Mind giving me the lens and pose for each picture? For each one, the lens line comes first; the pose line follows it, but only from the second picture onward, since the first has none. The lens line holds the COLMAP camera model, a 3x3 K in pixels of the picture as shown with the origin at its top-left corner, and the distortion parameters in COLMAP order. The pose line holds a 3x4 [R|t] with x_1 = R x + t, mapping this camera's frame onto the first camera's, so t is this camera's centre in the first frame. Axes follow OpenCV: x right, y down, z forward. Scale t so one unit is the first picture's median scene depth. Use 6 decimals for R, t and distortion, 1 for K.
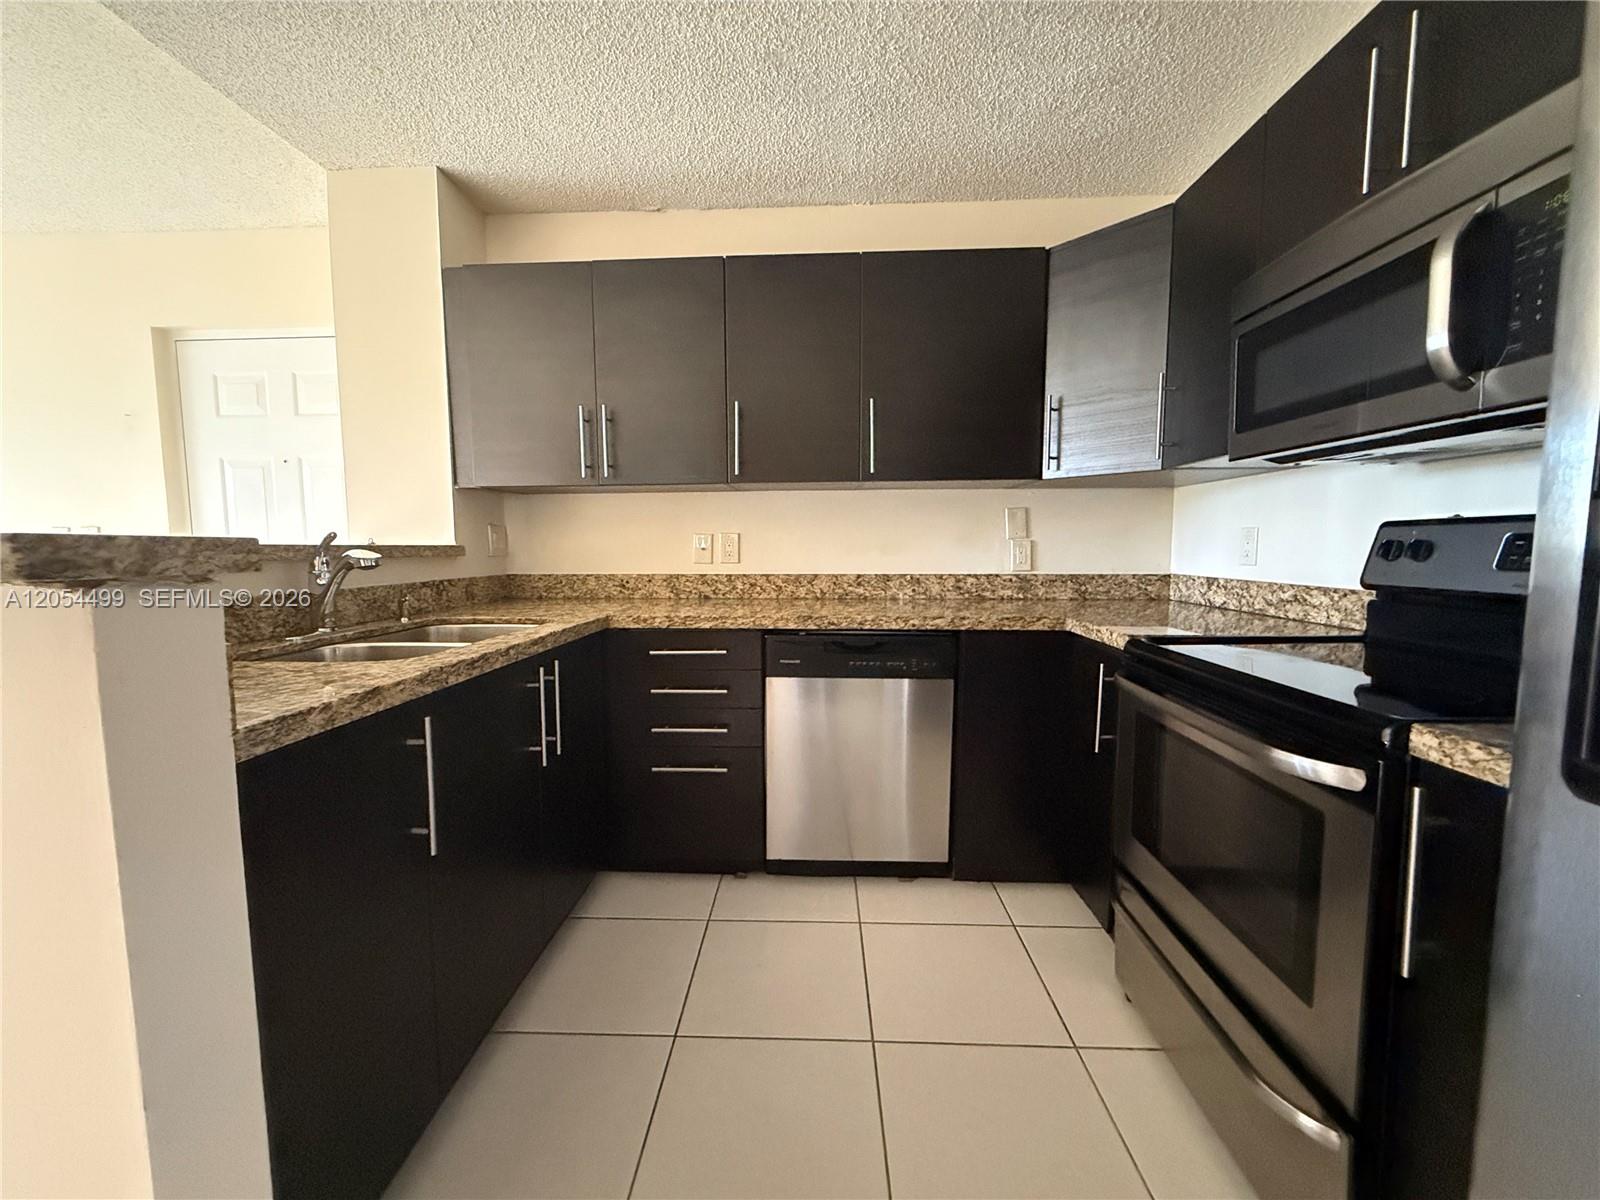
lens RADIAL K [[641.3, 0, 804.2], [0, 641.3, 597.1], [0, 0, 1]] dist [-0.003058, -0.000049]
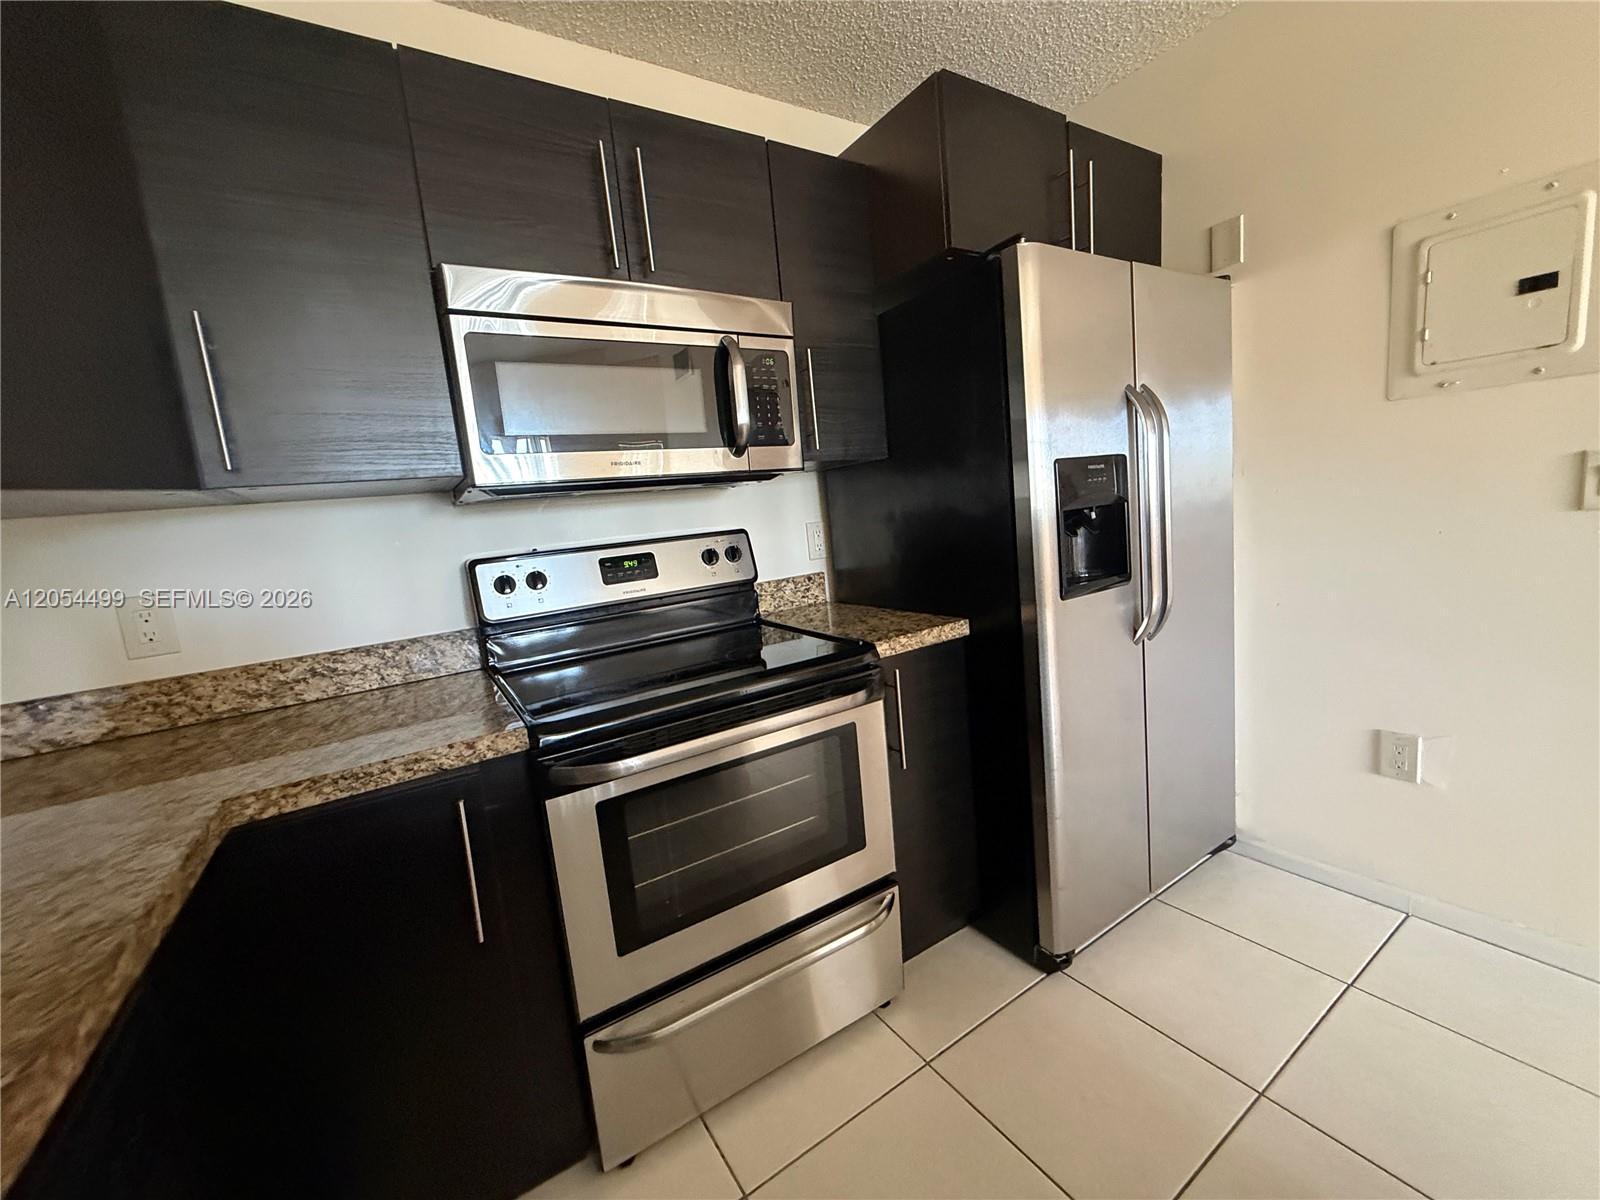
lens RADIAL K [[641.3, 0, 790.2], [0, 641.3, 601.3], [0, 0, 1]] dist [-0.003058, -0.000049]
pose [[-0.549233, -0.057066, 0.833719, -0.164161], [0.170292, 0.969089, 0.178515, -0.109519], [-0.818135, 0.240022, -0.522537, 0.825264]]
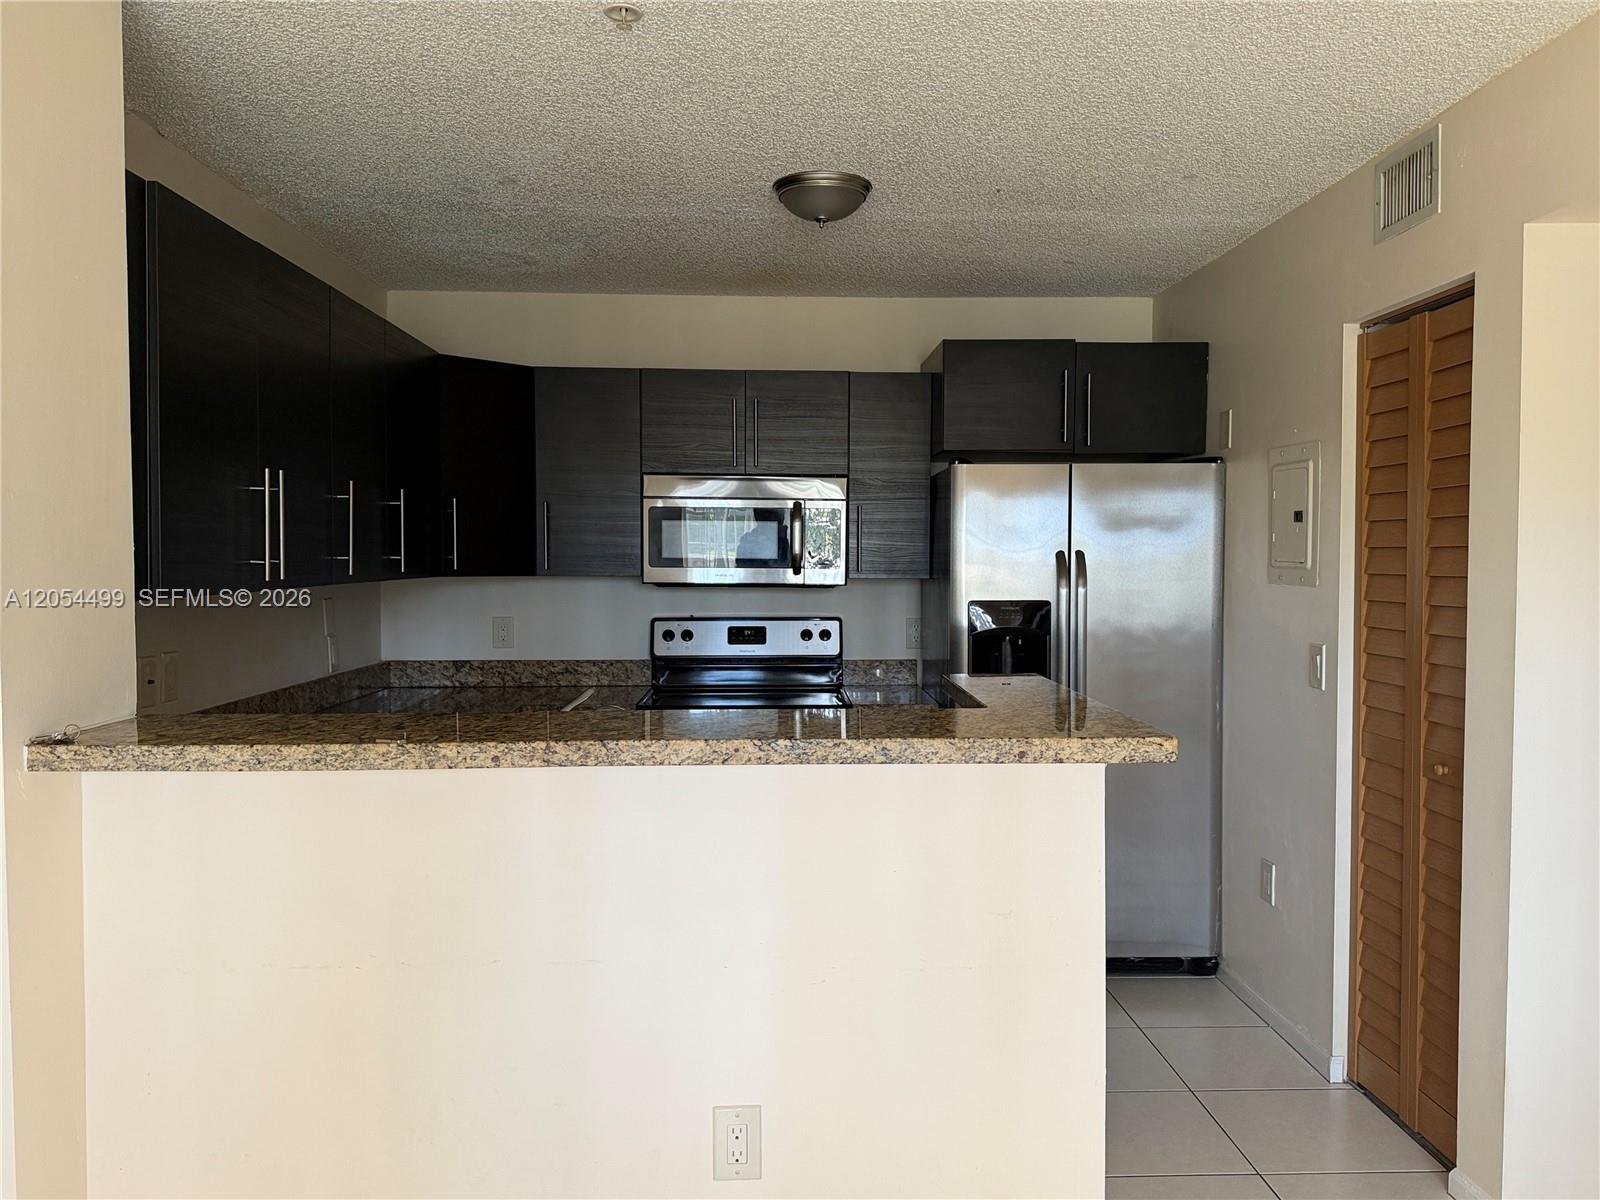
lens RADIAL K [[1255.2, 0, 806.4], [0, 1255.2, 595.3], [0, 0, 1]] dist [0.085257, 0.000825]
pose [[-0.053639, -0.027415, 0.998184, -1.749499], [0.082386, 0.996094, 0.031784, -0.181584], [-0.995156, 0.083941, -0.051170, 0.556648]]
